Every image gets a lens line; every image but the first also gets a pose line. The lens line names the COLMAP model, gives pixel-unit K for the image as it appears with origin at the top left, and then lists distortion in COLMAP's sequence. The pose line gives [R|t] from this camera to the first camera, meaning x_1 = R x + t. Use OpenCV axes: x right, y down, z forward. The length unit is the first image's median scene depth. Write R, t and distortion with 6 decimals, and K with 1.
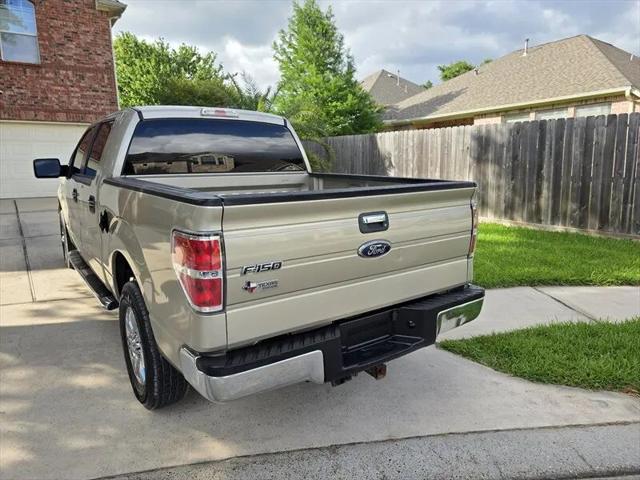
lens RADIAL K [[433.2, 0, 315.1], [0, 433.2, 241.7], [0, 0, 1]] dist [0.055903, -0.055551]
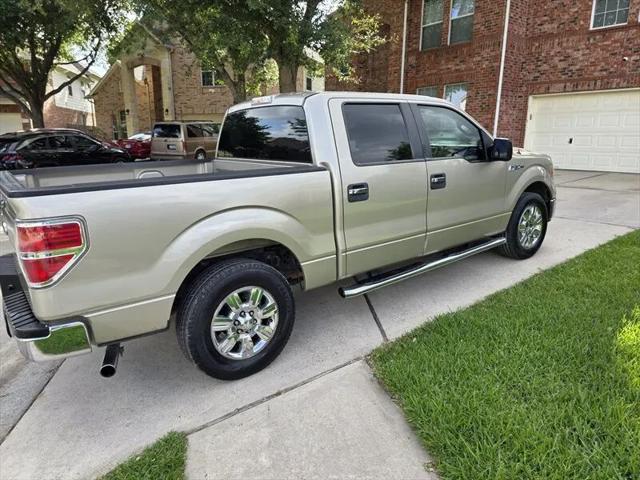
lens RADIAL K [[433.2, 0, 321.4], [0, 433.2, 242.9], [0, 0, 1]] dist [0.055903, -0.055551]
pose [[0.040694, 0.246901, -0.968186, 0.306004], [-0.169326, 0.956677, 0.236849, -0.085583], [0.984720, 0.154301, 0.080738, 0.391288]]
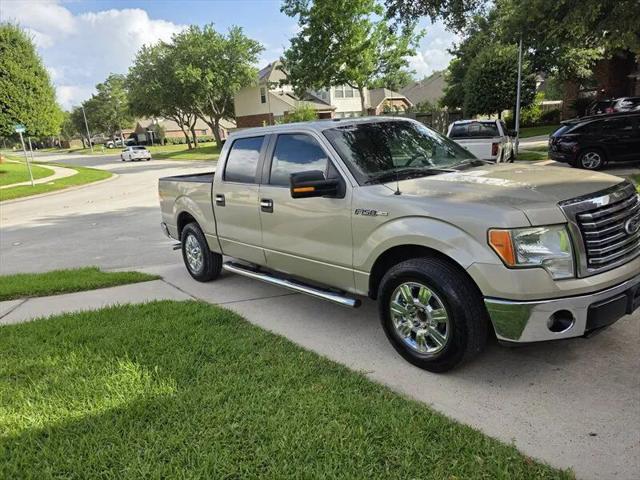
lens RADIAL K [[433.2, 0, 315.0], [0, 433.2, 238.3], [0, 0, 1]] dist [0.055903, -0.055551]
pose [[-0.993854, 0.095681, -0.055672, -0.082508], [0.065300, 0.912824, 0.403099, -0.197476], [0.089388, 0.396986, -0.913461, 0.898448]]
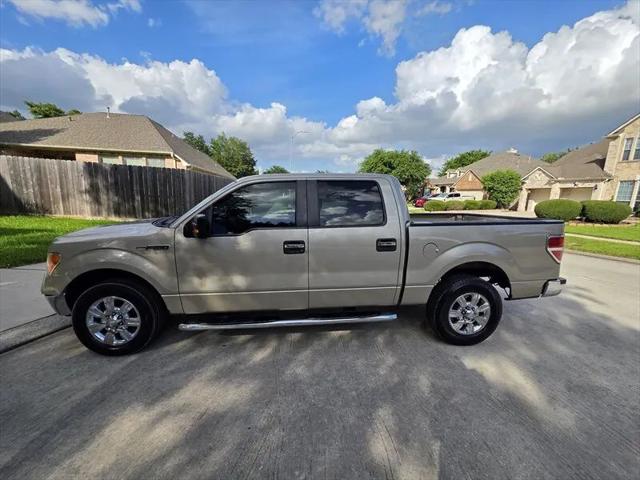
lens RADIAL K [[258.9, 0, 316.6], [0, 258.9, 240.0], [0, 0, 1]] dist [0.002287, 0.001086]
pose [[0.463184, -0.114840, 0.878790, -0.108133], [0.097079, 0.992177, 0.078489, 0.030943], [-0.880929, 0.048957, 0.470709, -0.188565]]
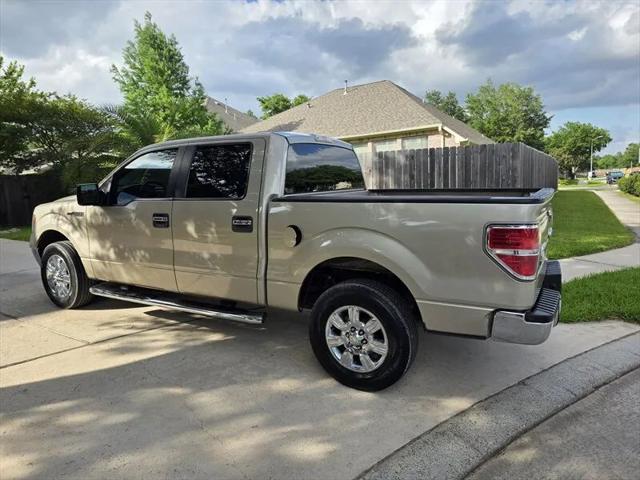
lens RADIAL K [[433.2, 0, 314.0], [0, 433.2, 241.1], [0, 0, 1]] dist [0.055903, -0.055551]
pose [[0.906745, -0.077505, 0.414495, -0.259667], [0.101168, 0.994239, -0.035404, 0.003124], [-0.409363, 0.074036, 0.909363, -0.003534]]
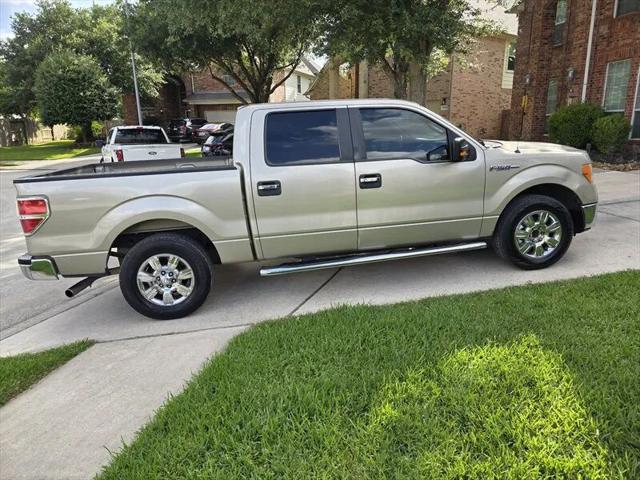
lens RADIAL K [[433.2, 0, 326.5], [0, 433.2, 234.8], [0, 0, 1]] dist [0.055903, -0.055551]
pose [[-0.445548, 0.242273, -0.861853, 0.304699], [-0.120953, 0.937570, 0.326087, -0.142207], [0.887050, 0.249531, -0.388429, 0.640638]]
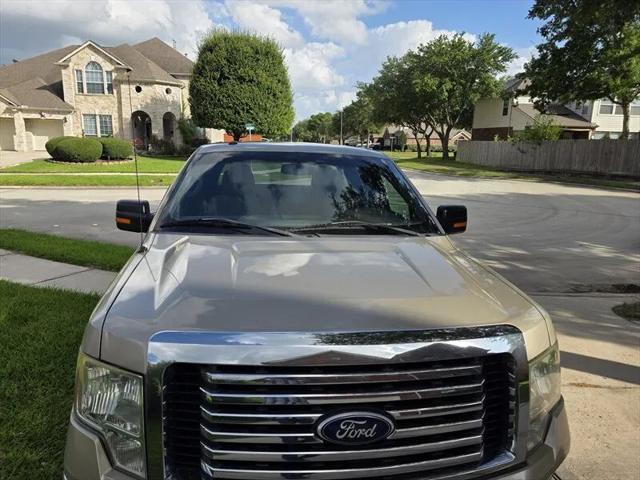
lens RADIAL K [[433.2, 0, 316.1], [0, 433.2, 240.8], [0, 0, 1]] dist [0.055903, -0.055551]
pose [[-0.885440, -0.110140, 0.451514, -0.333109], [0.065743, 0.932060, 0.356288, -0.179916], [-0.460080, 0.345156, -0.818043, 0.763429]]
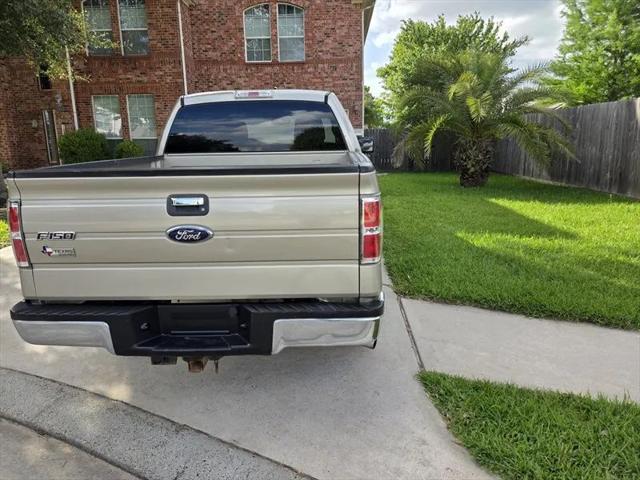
lens RADIAL K [[433.2, 0, 315.3], [0, 433.2, 233.6], [0, 0, 1]] dist [0.055903, -0.055551]
pose [[0.789272, 0.115039, -0.603171, 0.201222], [-0.098026, 0.993302, 0.061176, -0.014965], [0.606169, 0.010841, 0.795262, 0.091299]]
